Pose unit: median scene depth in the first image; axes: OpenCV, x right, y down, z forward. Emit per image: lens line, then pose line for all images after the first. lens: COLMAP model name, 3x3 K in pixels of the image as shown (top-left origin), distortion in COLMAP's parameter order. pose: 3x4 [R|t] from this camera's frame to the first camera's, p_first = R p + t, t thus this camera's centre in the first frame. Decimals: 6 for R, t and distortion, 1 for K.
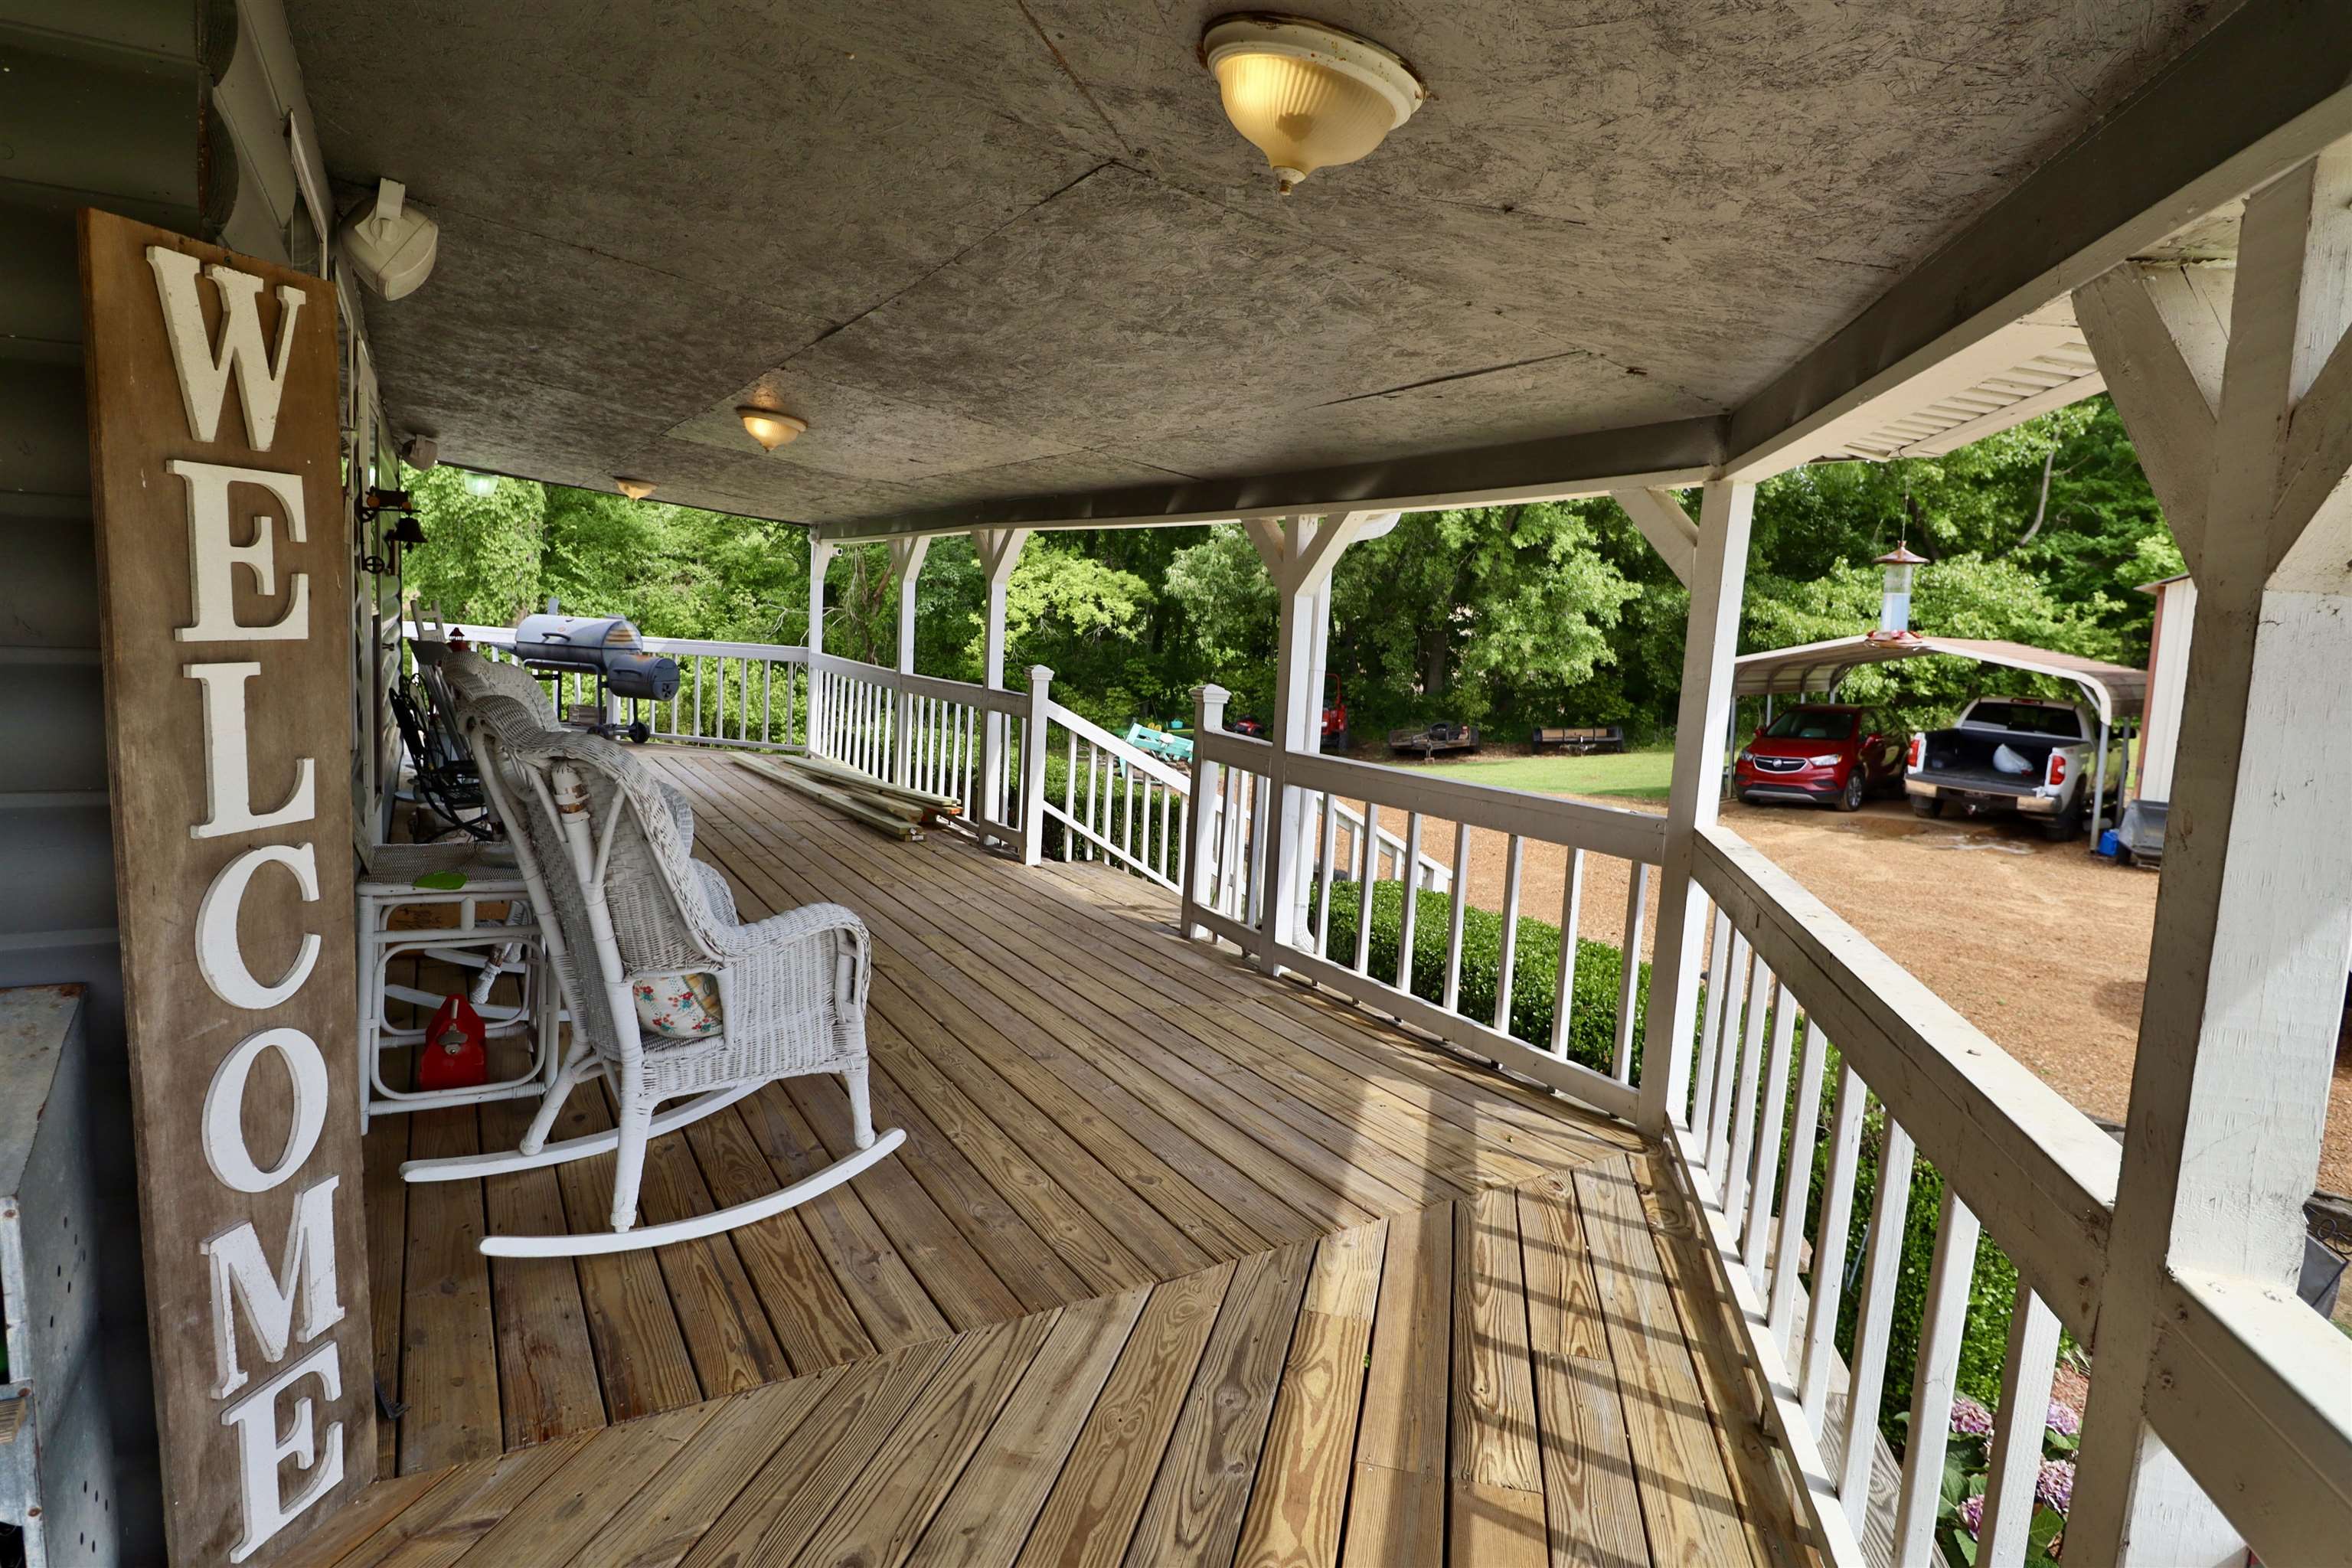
lens RADIAL K [[1212.7, 0, 1193.4], [0, 1212.7, 746.6], [0, 0, 1]] dist [0.000981, -0.013652]
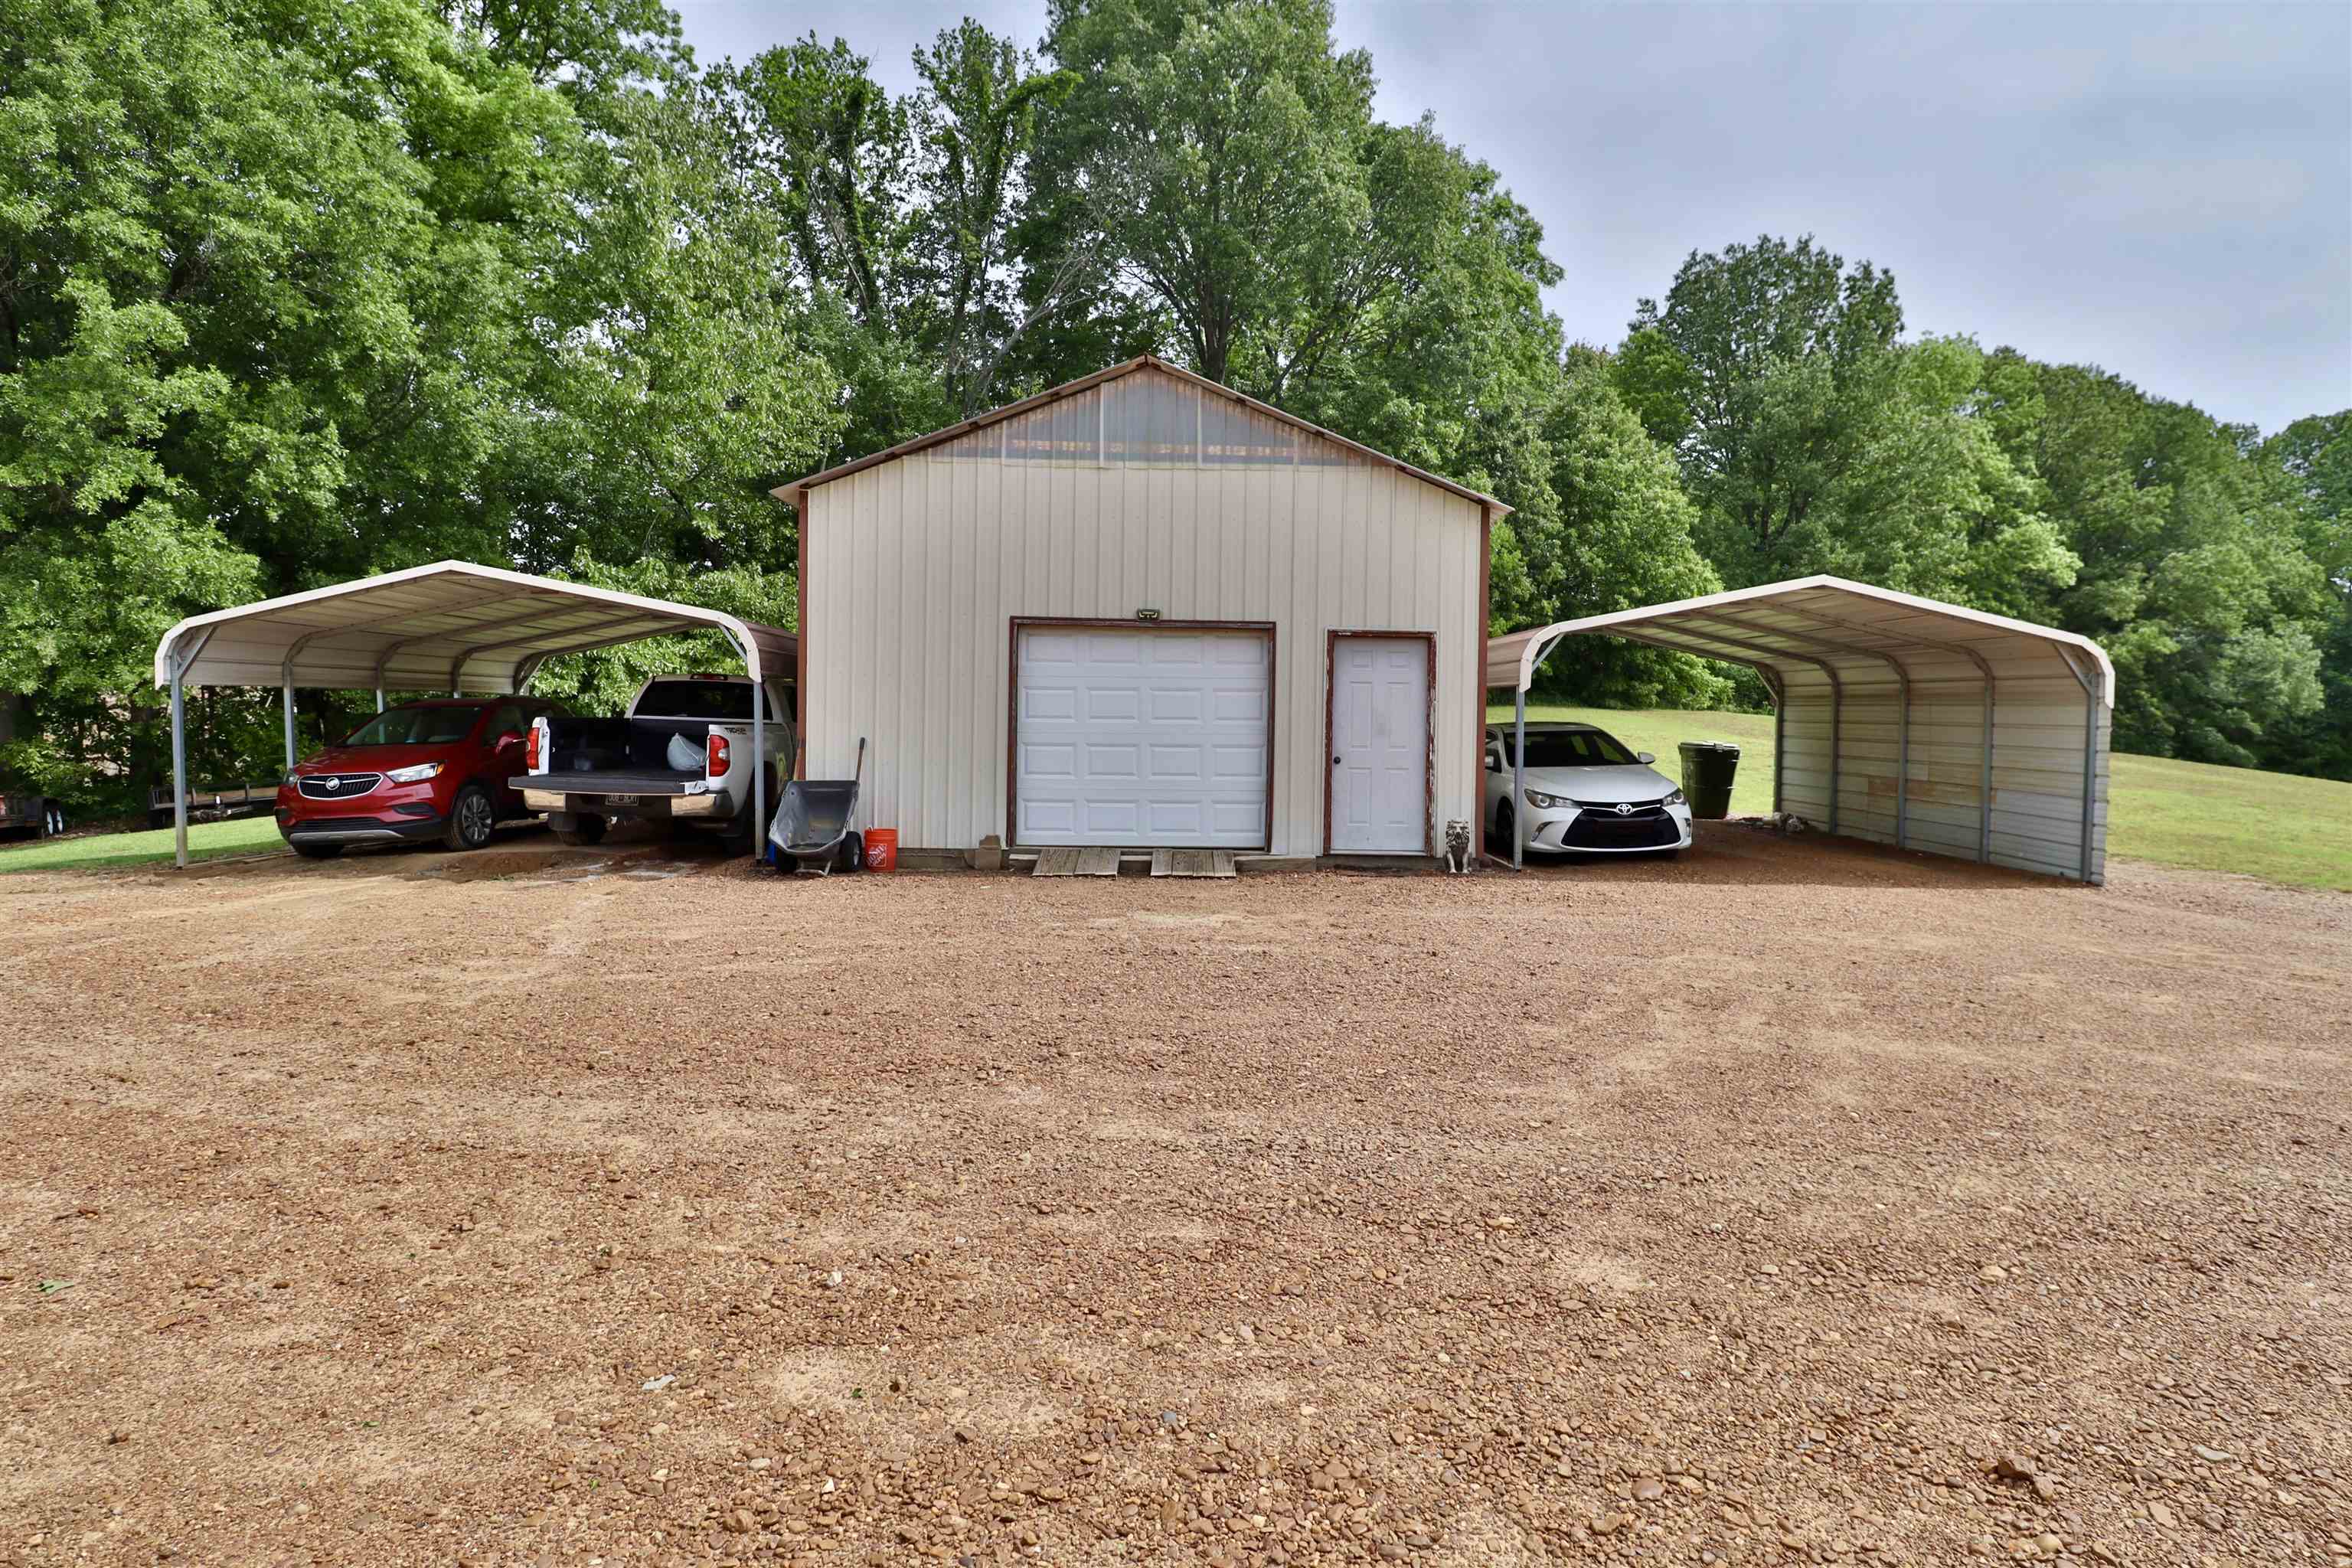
lens RADIAL K [[1212.7, 0, 1193.4], [0, 1212.7, 746.6], [0, 0, 1]] dist [0.000981, -0.013652]
pose [[0.668212, -0.049923, 0.742294, 0.322955], [0.094022, 0.995413, -0.017692, 0.047330], [-0.738006, 0.081614, 0.669840, 0.268332]]
